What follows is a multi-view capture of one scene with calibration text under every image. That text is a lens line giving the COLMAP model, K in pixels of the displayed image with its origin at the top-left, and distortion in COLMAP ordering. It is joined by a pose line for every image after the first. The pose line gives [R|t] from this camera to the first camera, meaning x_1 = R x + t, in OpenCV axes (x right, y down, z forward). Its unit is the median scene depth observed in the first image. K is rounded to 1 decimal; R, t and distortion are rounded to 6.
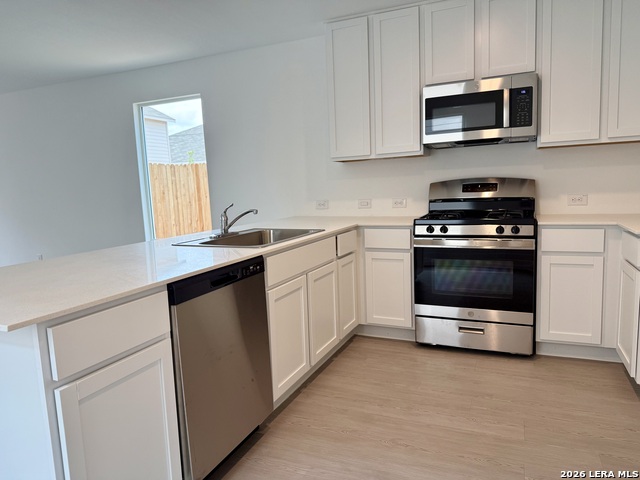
lens RADIAL K [[446.6, 0, 318.9], [0, 446.6, 243.0], [0, 0, 1]] dist [0.085693, -0.125187]
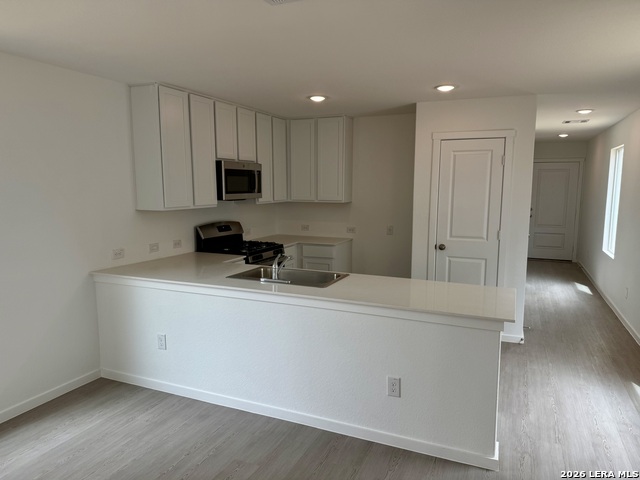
lens RADIAL K [[446.6, 0, 318.9], [0, 446.6, 243.0], [0, 0, 1]] dist [0.085693, -0.125187]
pose [[0.000819, -0.092175, 0.995743, -1.217672], [0.125210, 0.987916, 0.091347, -0.185126], [-0.992130, 0.124602, 0.012351, 0.734555]]
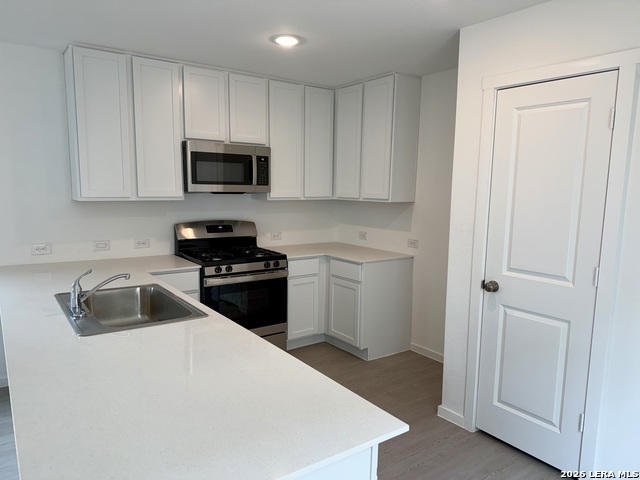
lens RADIAL K [[446.6, 0, 318.9], [0, 446.6, 243.0], [0, 0, 1]] dist [0.085693, -0.125187]
pose [[0.509883, -0.062881, 0.857943, -0.575067], [0.073503, 0.996862, 0.029379, -0.108365], [-0.857098, 0.048081, 0.512905, 0.181500]]
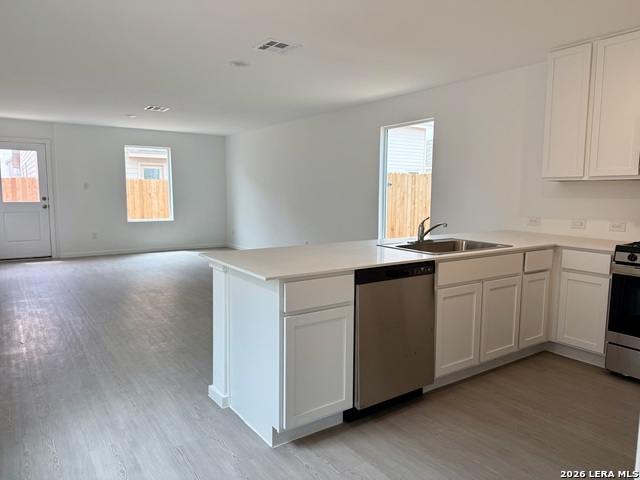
lens RADIAL K [[446.6, 0, 318.9], [0, 446.6, 243.0], [0, 0, 1]] dist [0.085693, -0.125187]
pose [[0.849918, 0.104332, -0.516482, 0.168608], [-0.106324, 0.993996, 0.025826, -0.013573], [0.516076, 0.032965, 0.855908, -0.186129]]
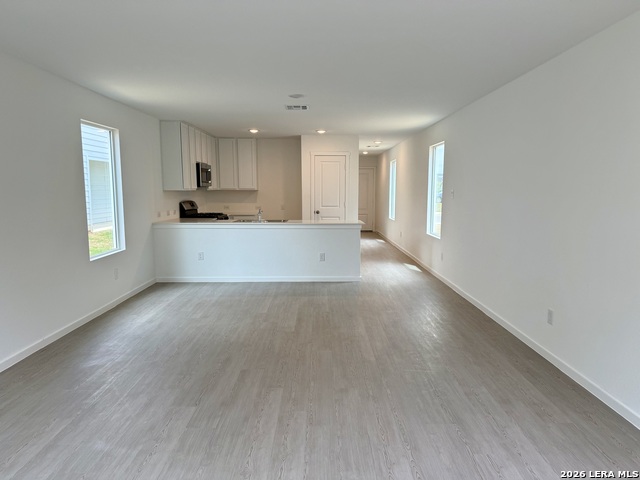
lens RADIAL K [[446.6, 0, 318.9], [0, 446.6, 243.0], [0, 0, 1]] dist [0.085693, -0.125187]
pose [[-0.398744, -0.073097, 0.914144, -2.324831], [0.129649, 0.982313, 0.135100, -0.171961], [-0.907851, 0.172388, -0.382215, 1.455618]]
